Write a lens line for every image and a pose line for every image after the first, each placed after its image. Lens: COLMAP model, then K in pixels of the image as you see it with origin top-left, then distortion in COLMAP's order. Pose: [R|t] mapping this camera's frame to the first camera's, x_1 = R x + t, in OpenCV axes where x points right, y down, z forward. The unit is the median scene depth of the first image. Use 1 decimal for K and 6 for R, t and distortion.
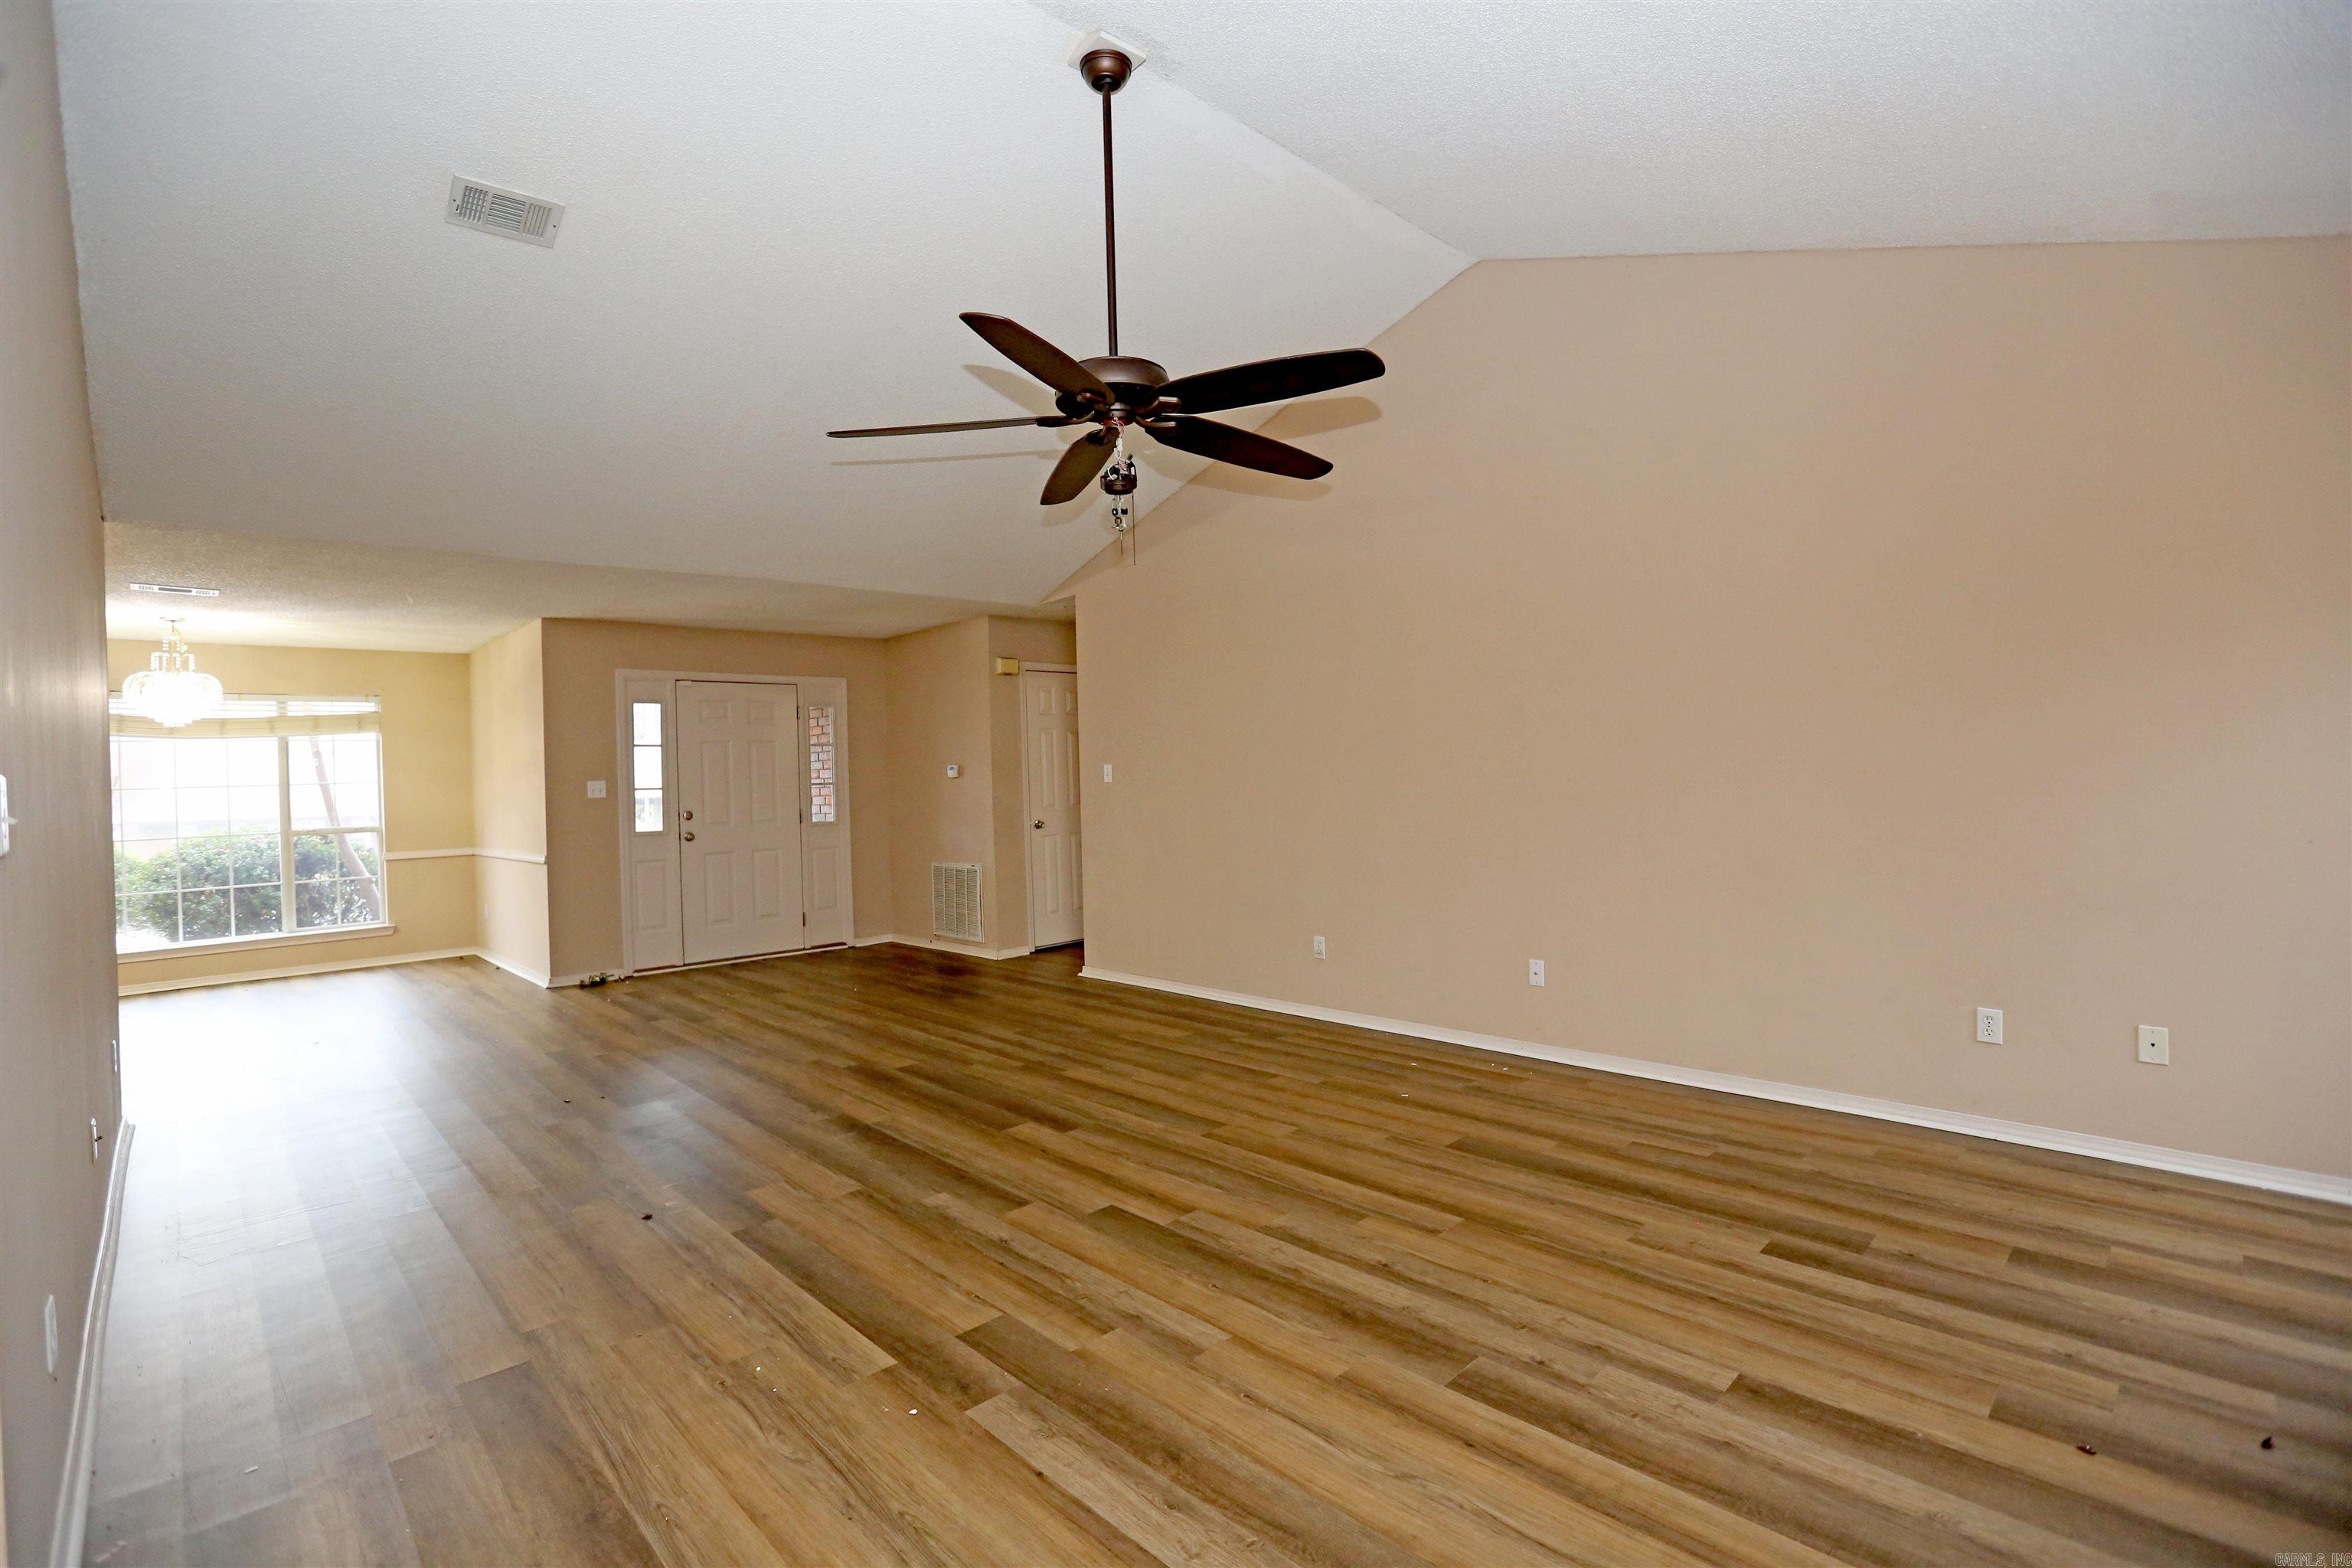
lens RADIAL K [[1067.2, 0, 1171.6], [0, 1067.2, 768.4], [0, 0, 1]] dist [-0.057558, 0.020843]
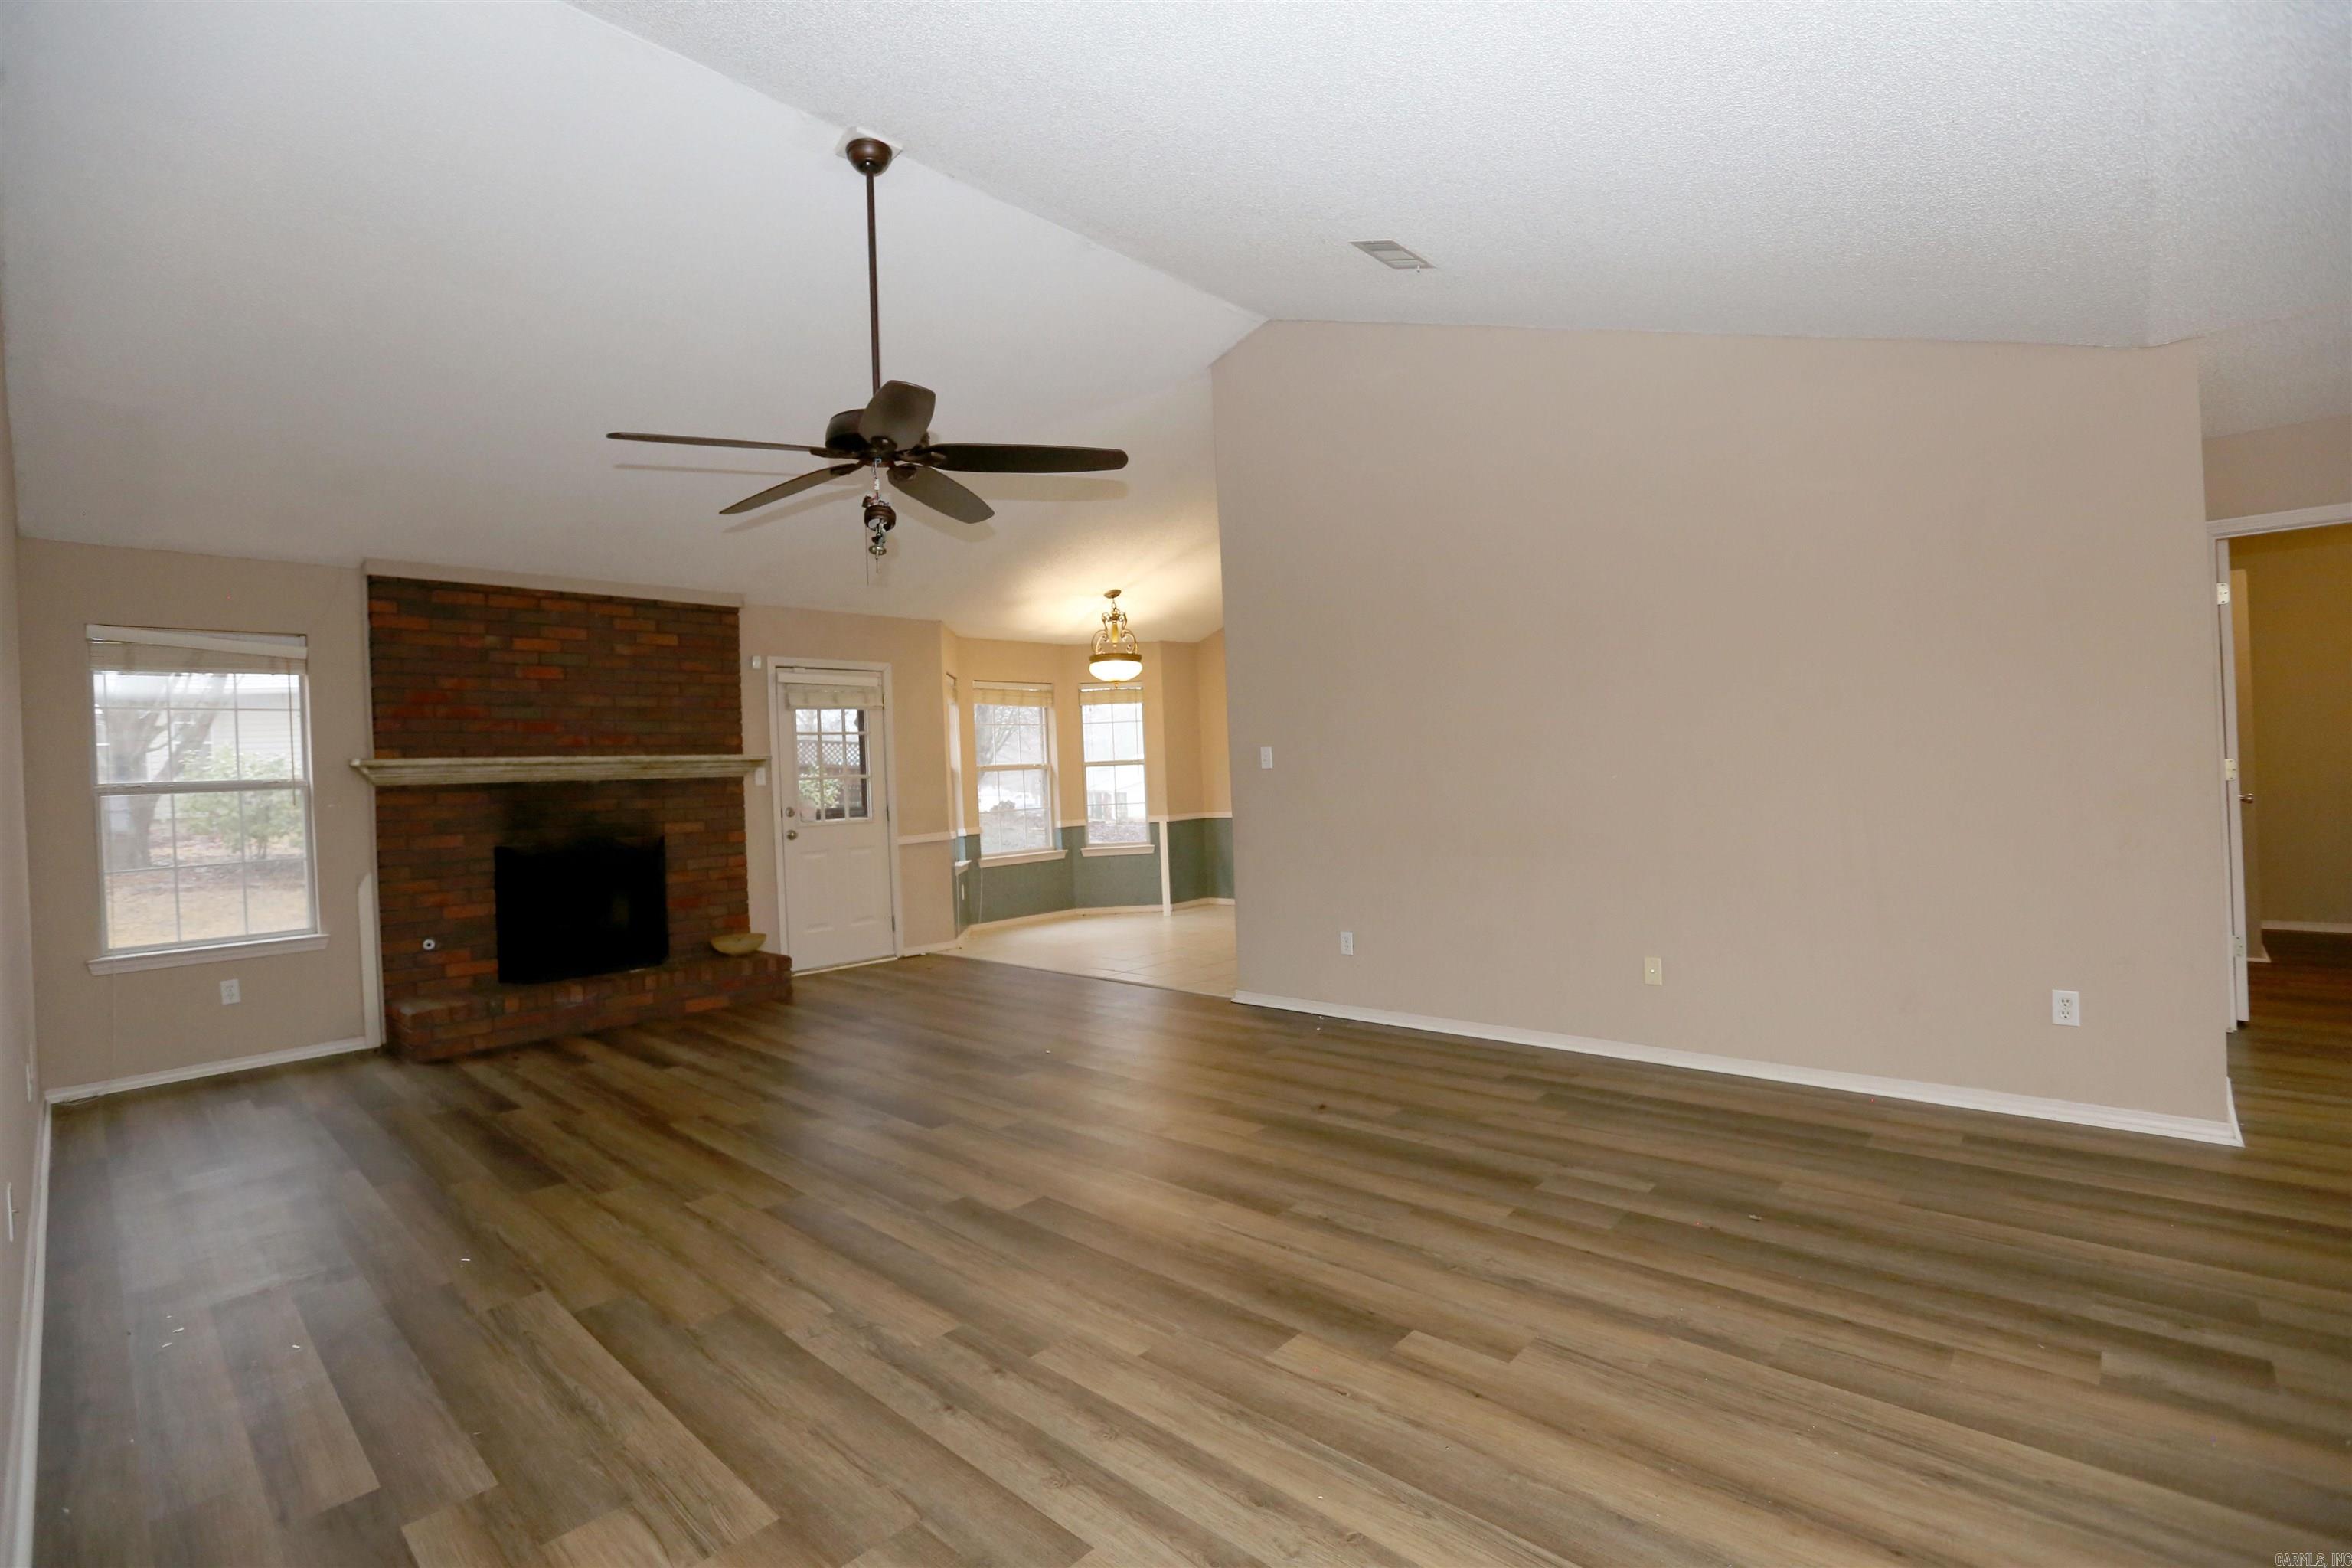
lens RADIAL K [[1067.2, 0, 1171.6], [0, 1067.2, 768.4], [0, 0, 1]] dist [-0.057558, 0.020843]
pose [[-0.996047, 0.070913, -0.053490, -0.284445], [0.071173, 0.997460, -0.002961, 0.031294], [0.053144, -0.006756, -0.998564, 2.156507]]
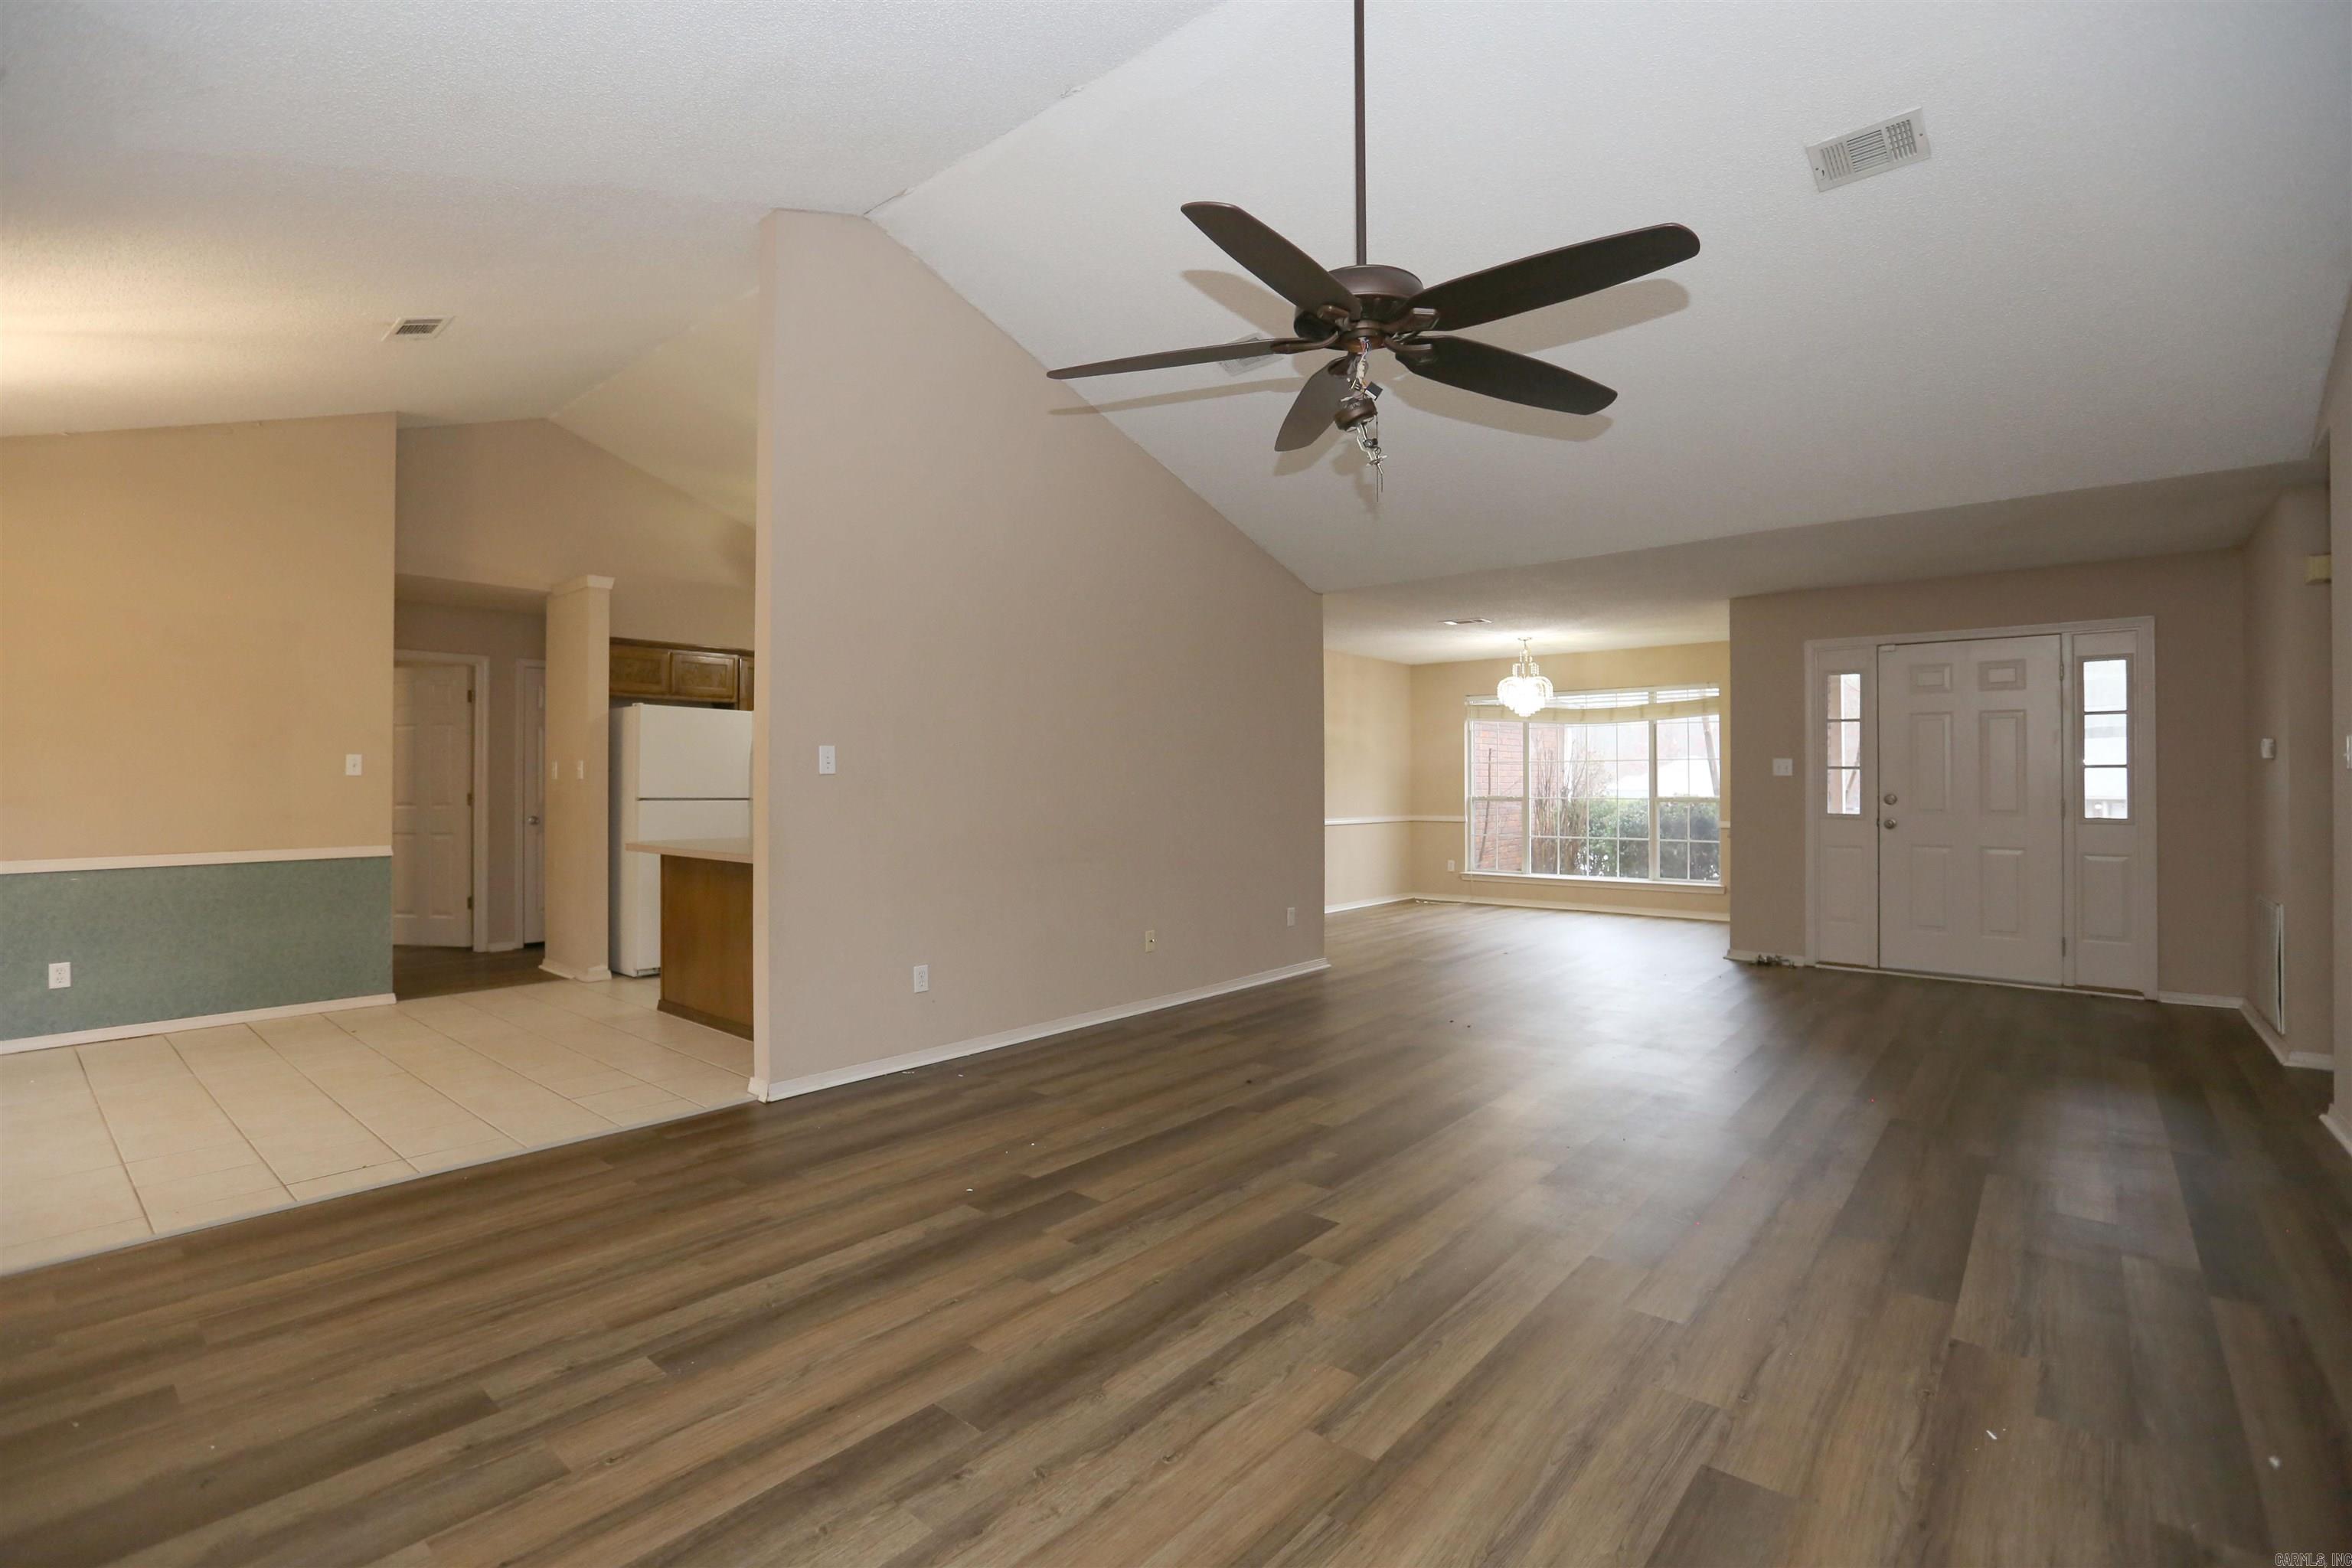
lens RADIAL K [[1067.2, 0, 1171.6], [0, 1067.2, 768.4], [0, 0, 1]] dist [-0.057558, 0.020843]
pose [[0.091838, 0.017301, -0.995624, 0.803071], [0.000845, 0.999847, 0.017452, 0.008517], [0.995774, -0.002444, 0.091809, 0.759033]]
